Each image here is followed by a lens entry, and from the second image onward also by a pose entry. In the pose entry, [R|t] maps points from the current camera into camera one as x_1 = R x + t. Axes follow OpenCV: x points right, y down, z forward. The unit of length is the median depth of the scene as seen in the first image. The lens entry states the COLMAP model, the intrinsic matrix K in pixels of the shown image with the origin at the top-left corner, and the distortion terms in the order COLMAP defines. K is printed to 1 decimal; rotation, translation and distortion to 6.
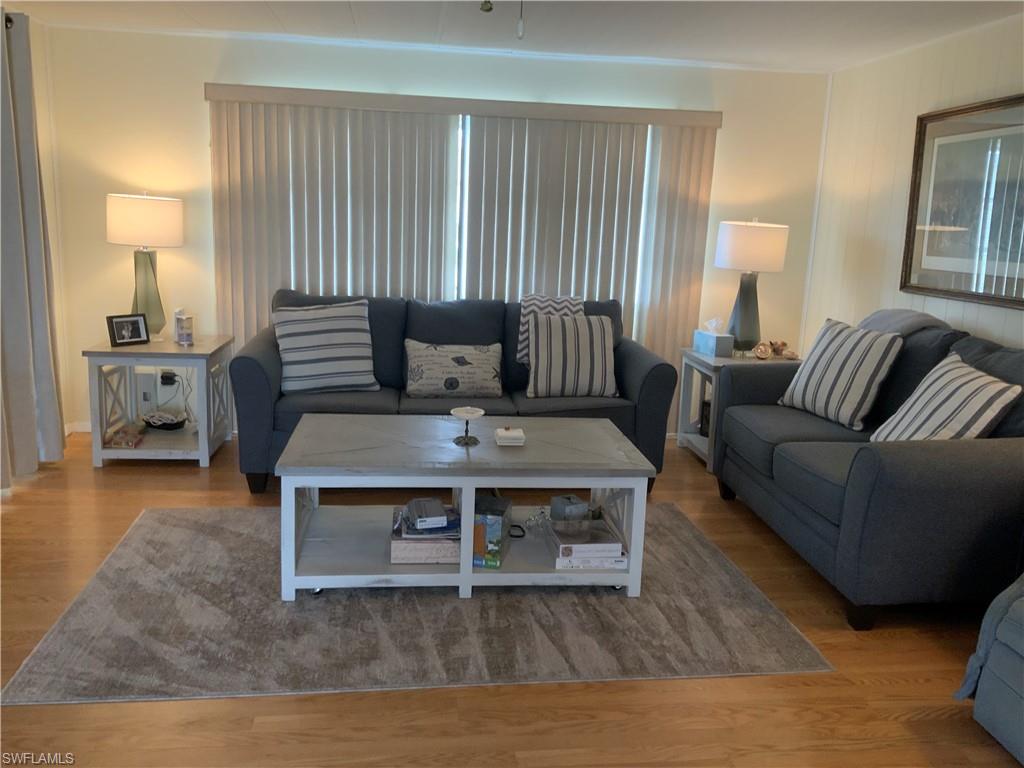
lens RADIAL K [[876.6, 0, 512.0], [0, 876.6, 384.0], [0, 0, 1]] dist [0.090126, -0.210436]
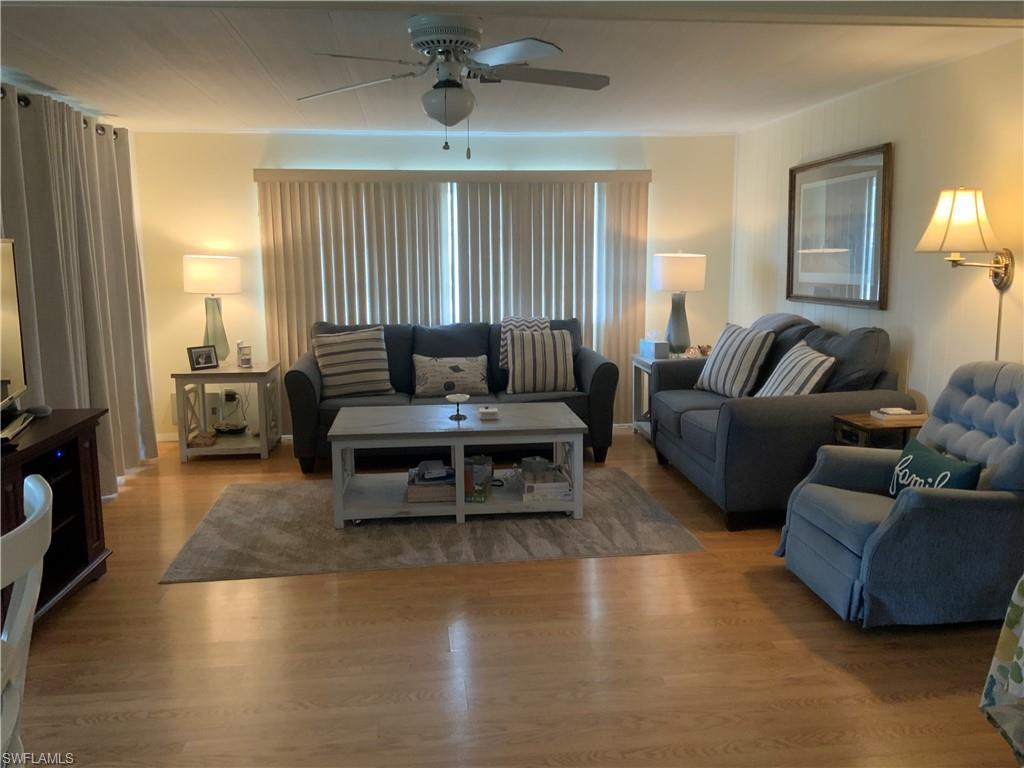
lens RADIAL K [[876.6, 0, 512.0], [0, 876.6, 384.0], [0, 0, 1]] dist [0.090126, -0.210436]
pose [[0.998843, -0.045945, -0.014212, 0.046232], [0.045307, 0.998077, -0.042305, 0.059829], [0.016129, 0.041612, 0.999004, -0.333408]]
